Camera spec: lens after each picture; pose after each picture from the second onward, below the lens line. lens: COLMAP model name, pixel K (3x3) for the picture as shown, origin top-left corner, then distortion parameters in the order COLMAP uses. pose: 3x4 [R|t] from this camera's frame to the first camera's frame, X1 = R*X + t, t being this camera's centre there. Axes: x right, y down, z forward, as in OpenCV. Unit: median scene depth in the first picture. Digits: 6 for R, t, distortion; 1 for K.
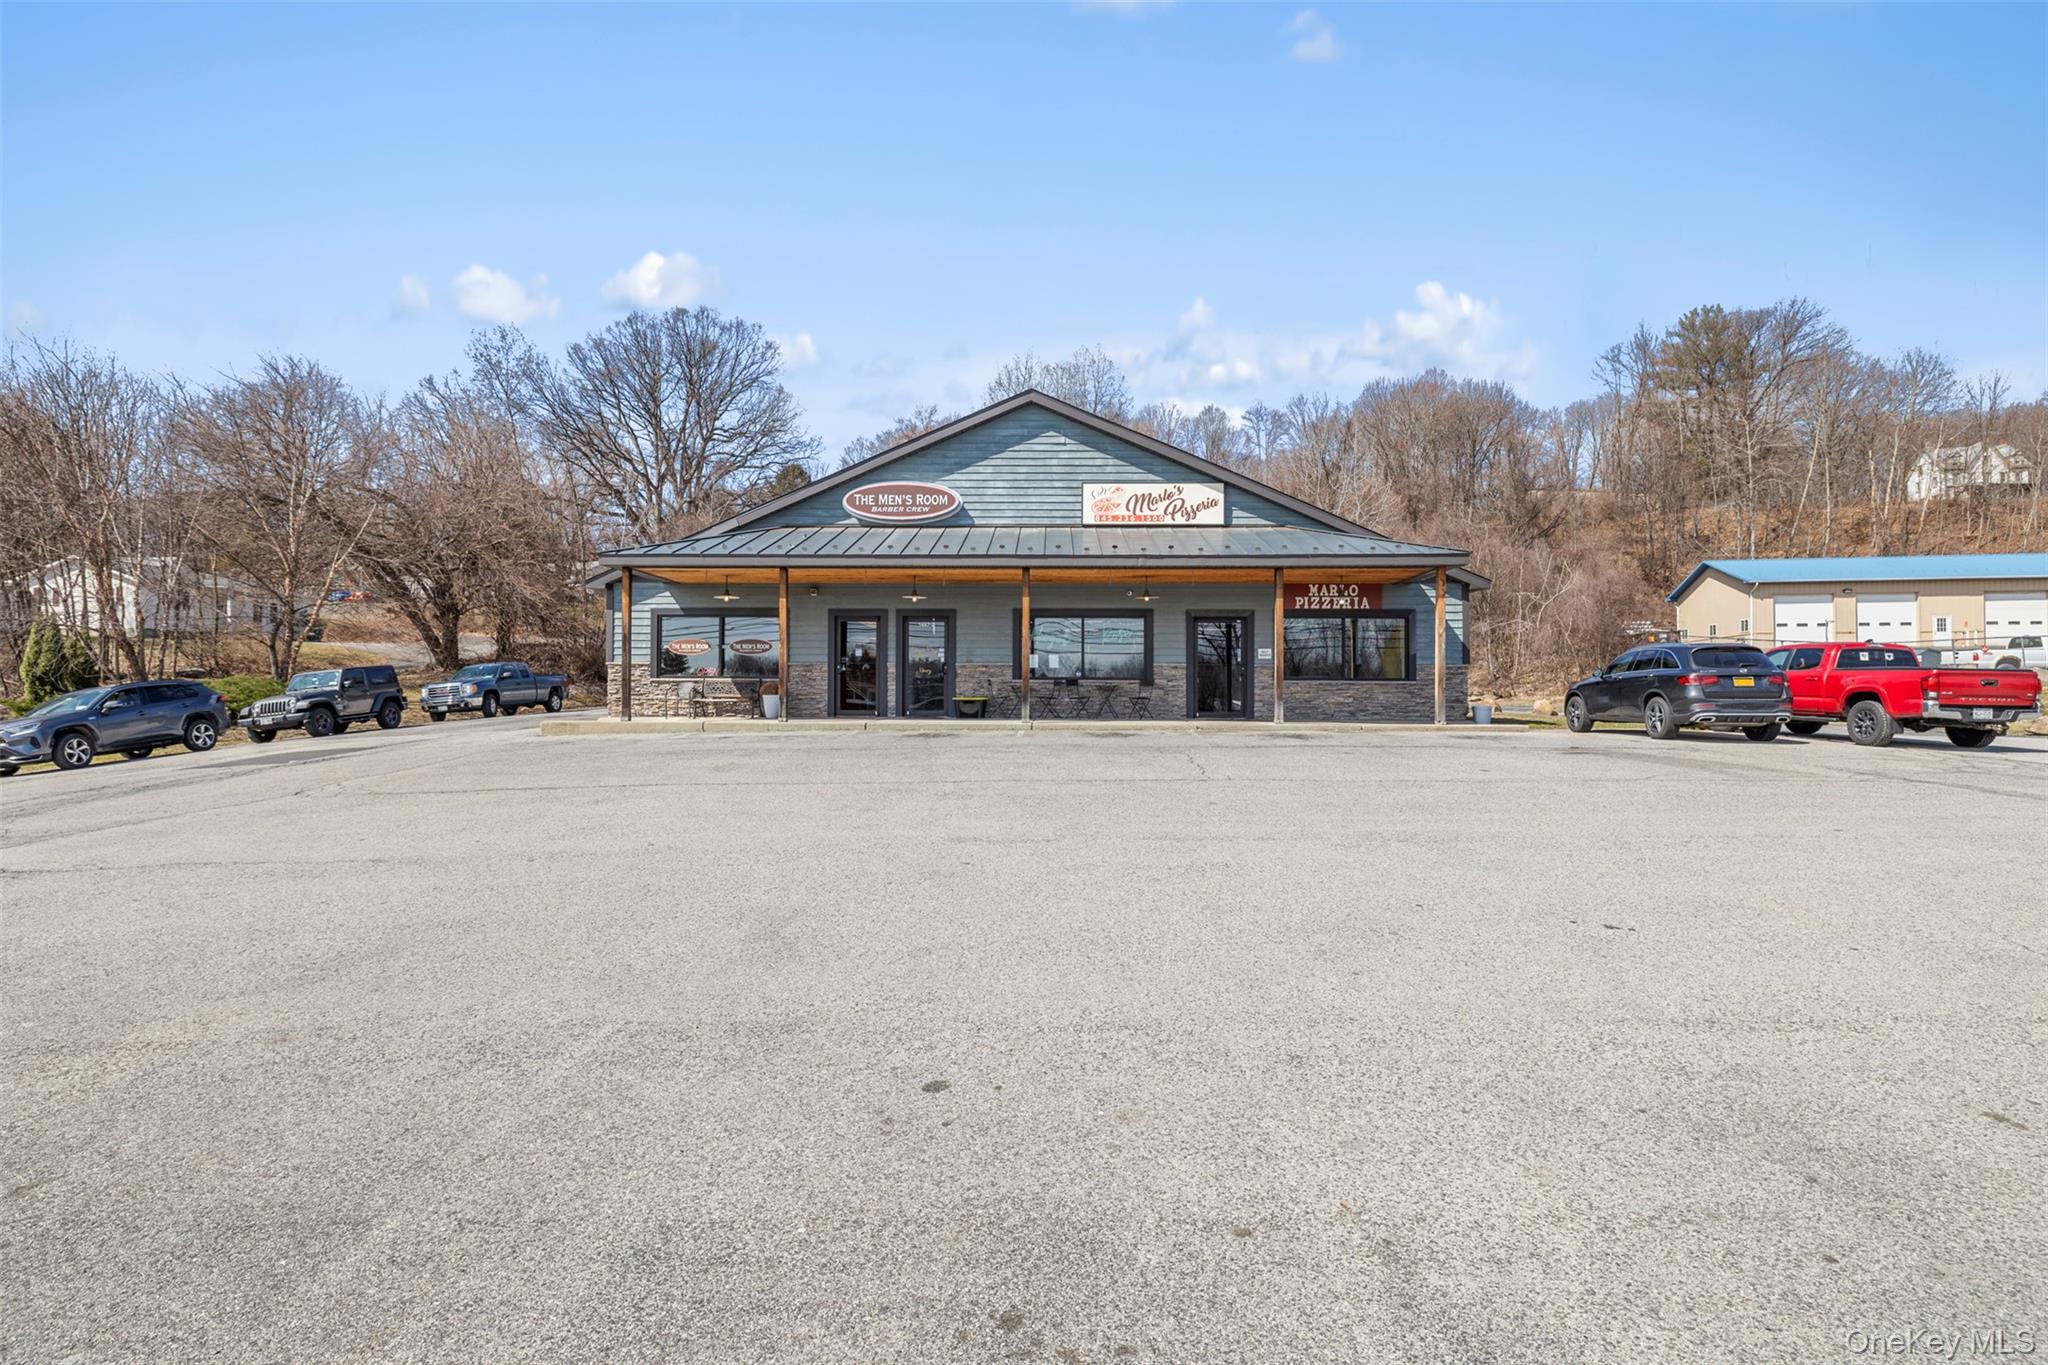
lens RADIAL K [[980.9, 0, 1028.3], [0, 980.9, 687.2], [0, 0, 1]] dist [-0.000676, -0.000646]
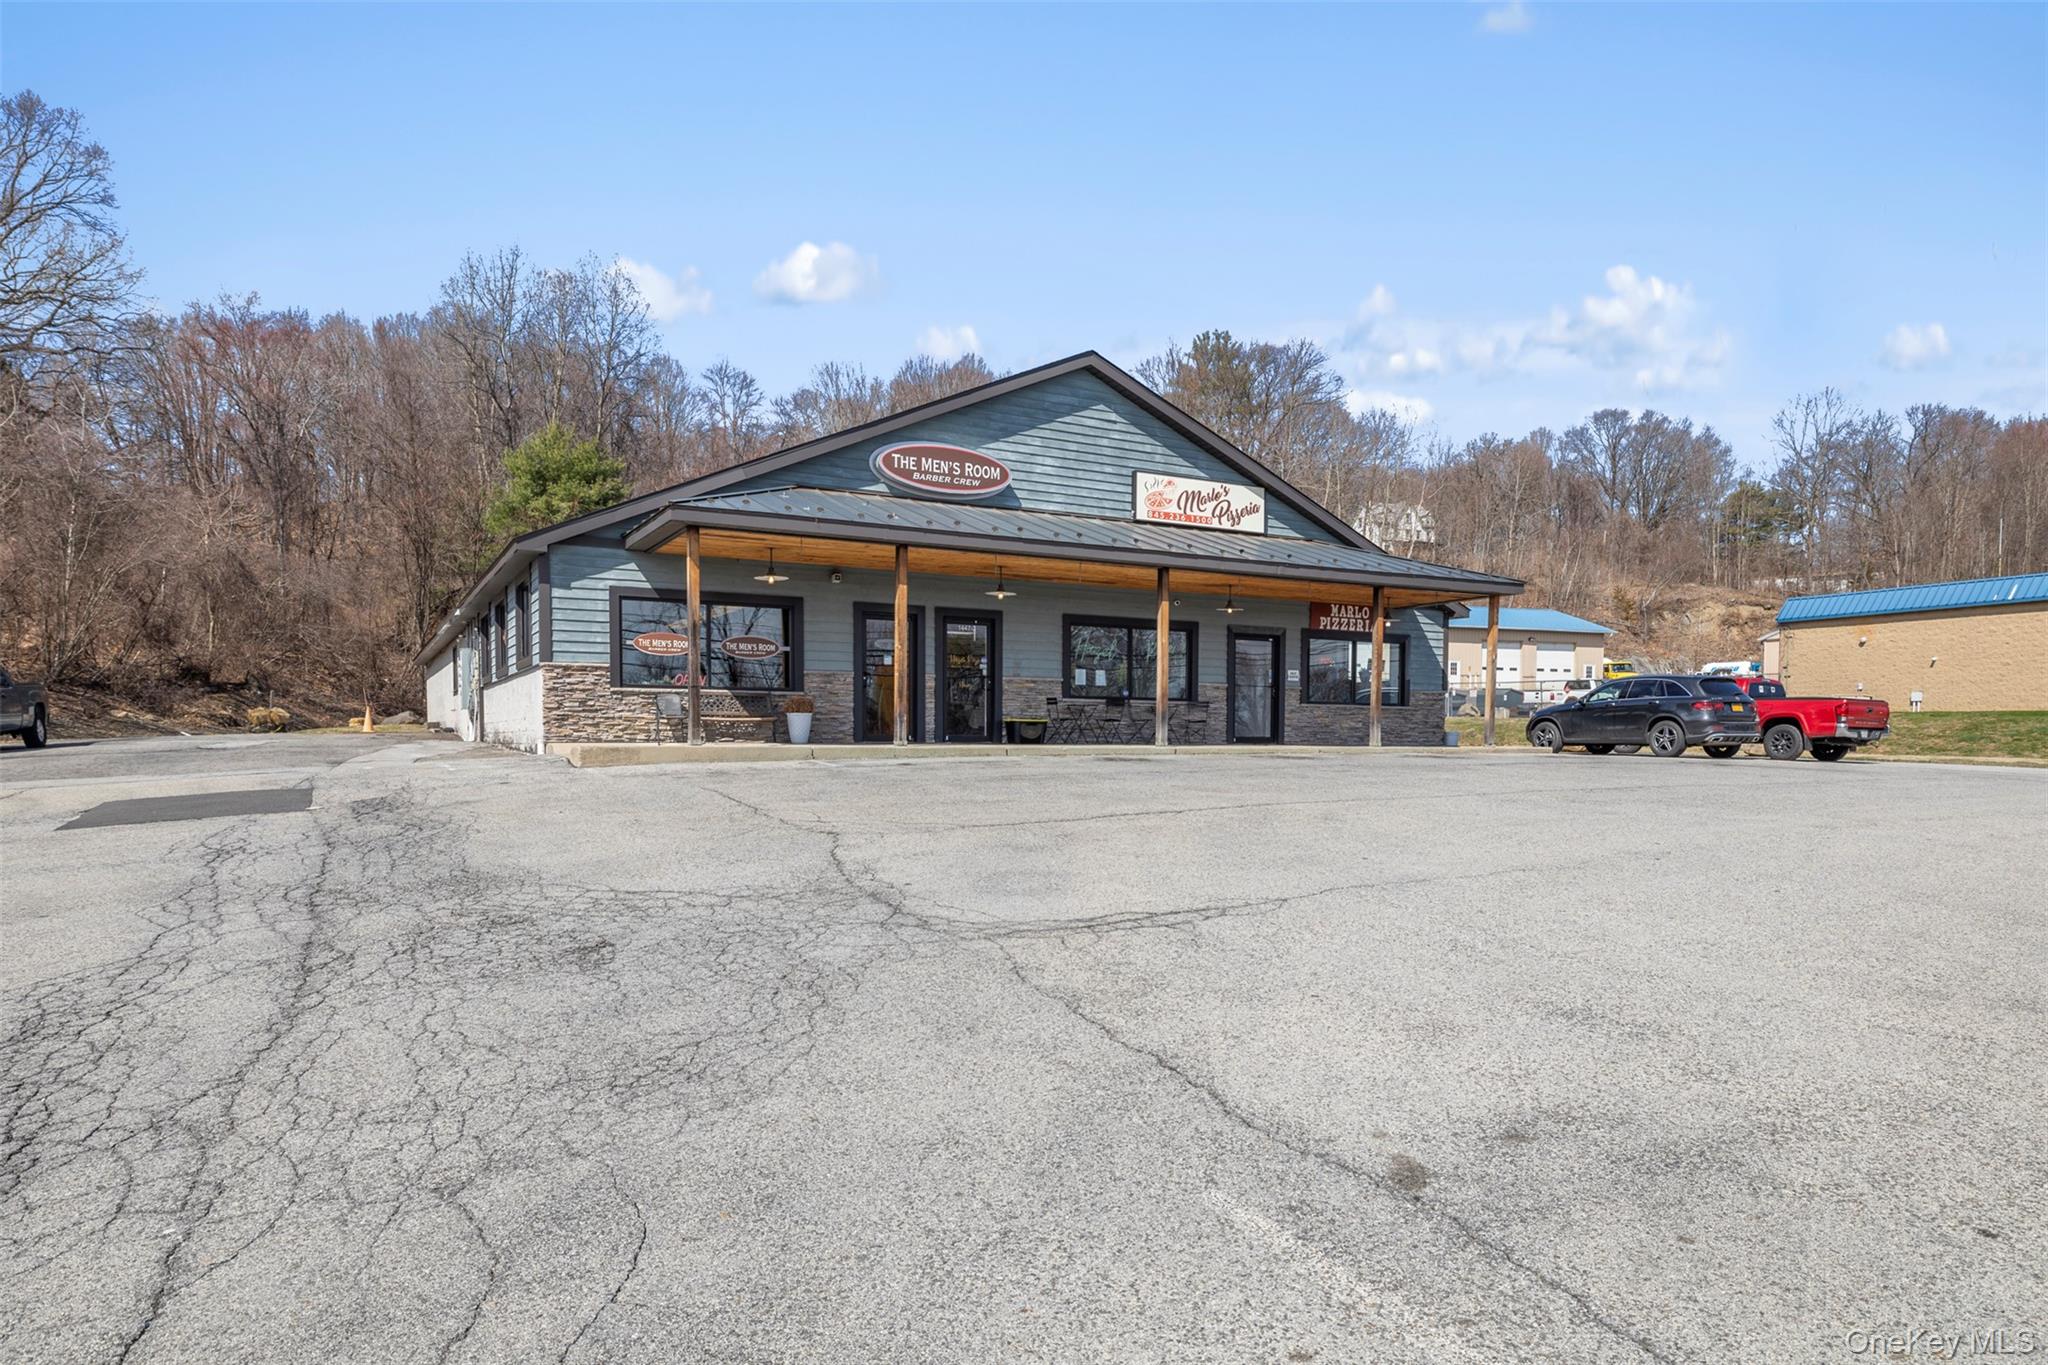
lens RADIAL K [[1226.7, 0, 1036.7], [0, 1226.7, 792.7], [0, 0, 1]] dist [0.018693, 0.000831]
pose [[0.863069, -0.021769, 0.504617, -0.572142], [-0.006885, 0.998471, 0.054850, 0.015690], [-0.505040, -0.050814, 0.861599, 0.098162]]
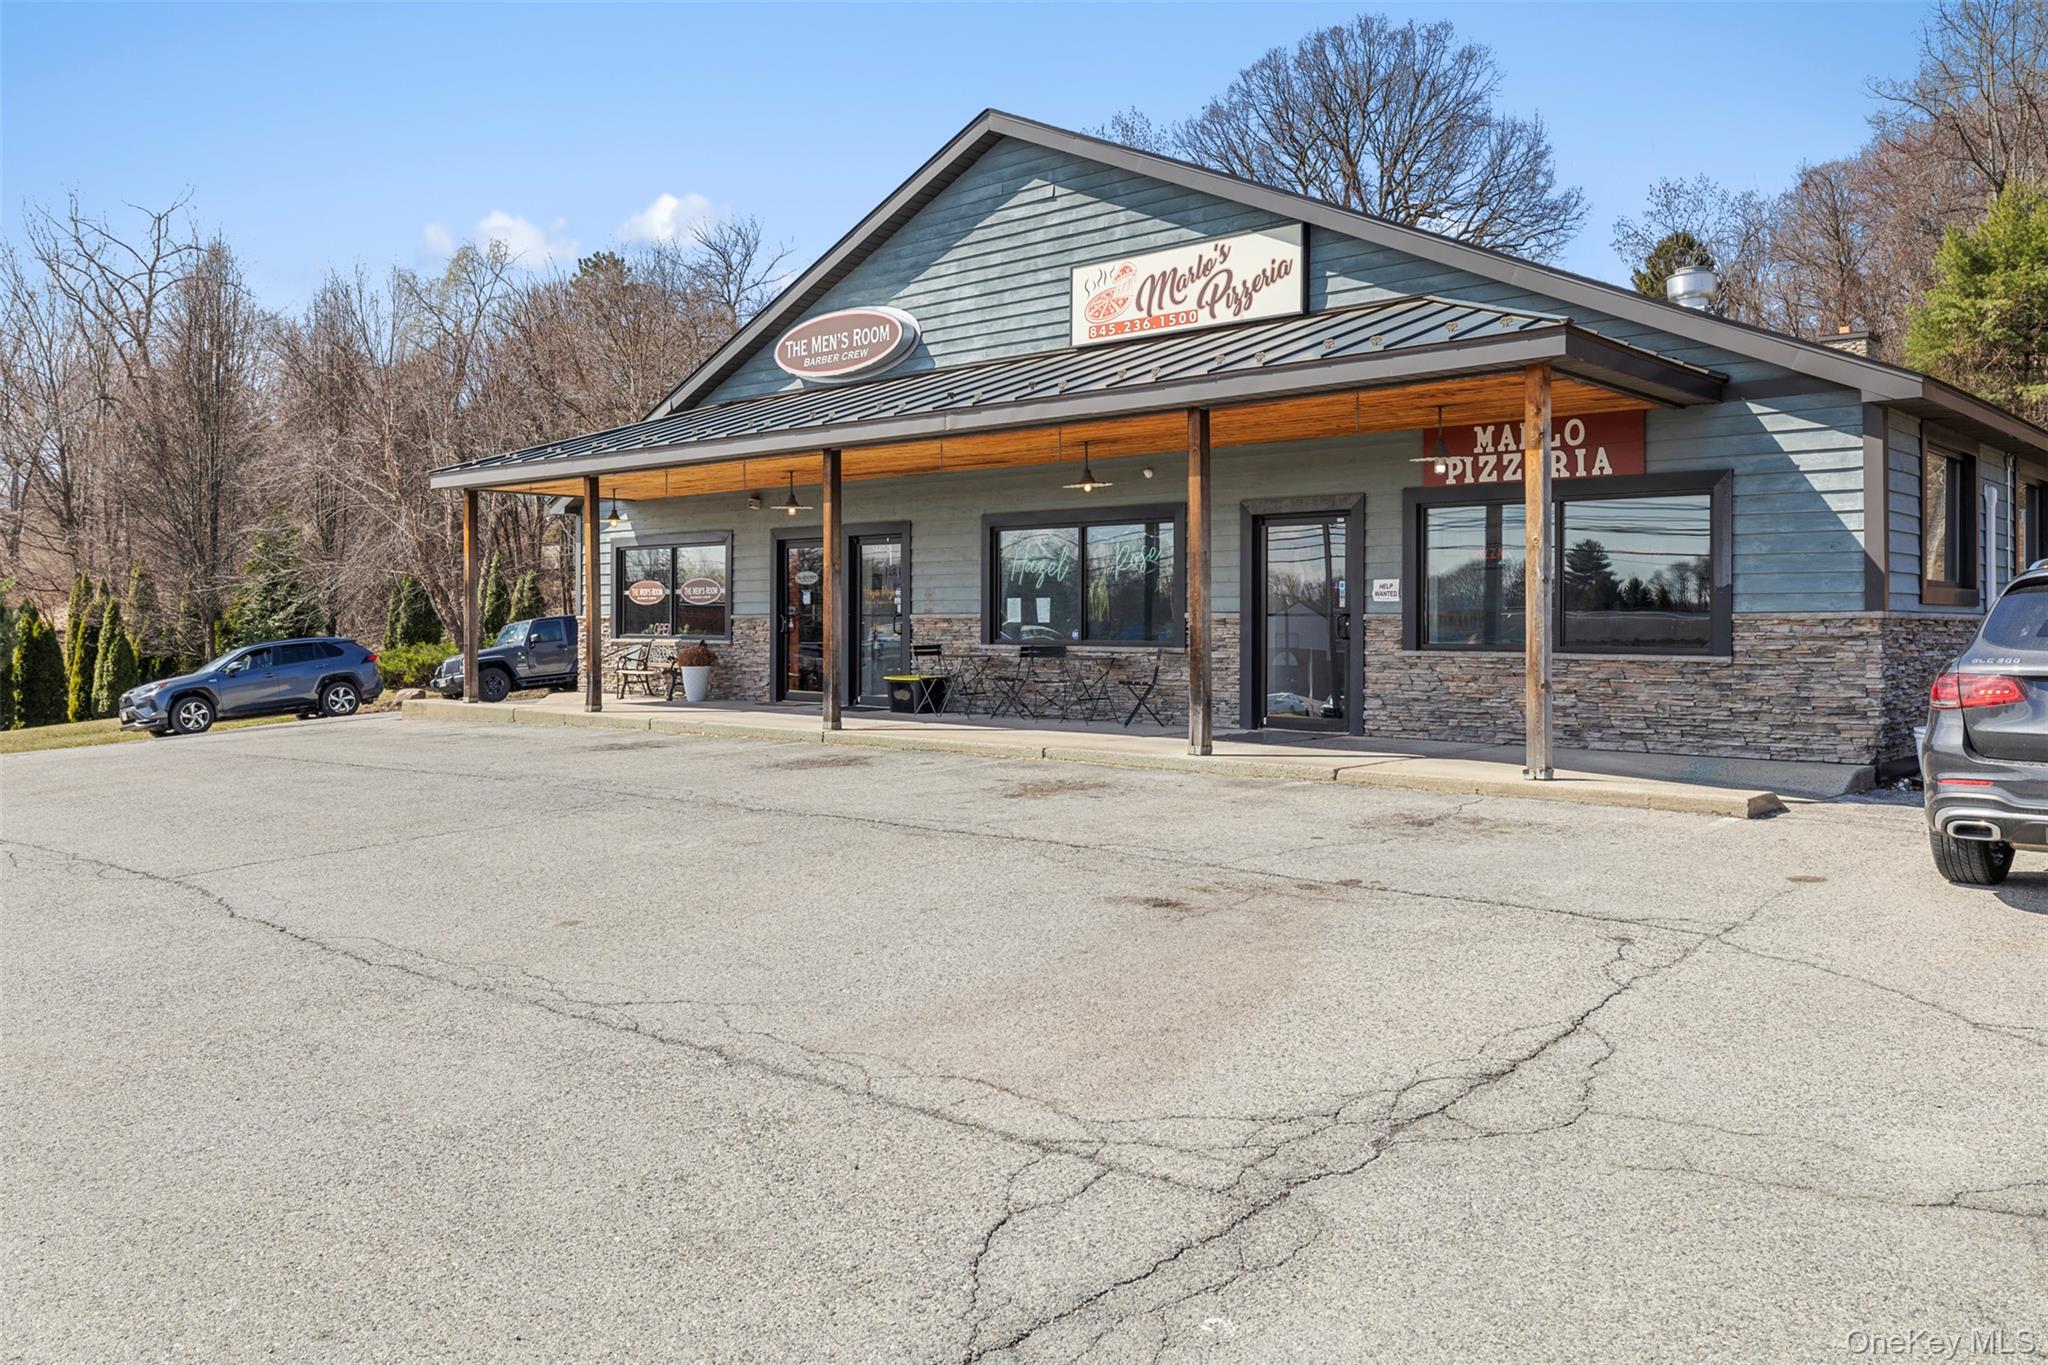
lens RADIAL K [[1569.2, 0, 1040.6], [0, 1569.2, 623.4], [0, 0, 1]] dist [0.000397, -0.000191]
pose [[0.759245, -0.001889, -0.650802, 0.584844], [0.006753, 0.999965, 0.004976, -0.023765], [0.650770, -0.008173, 0.759231, 0.355208]]
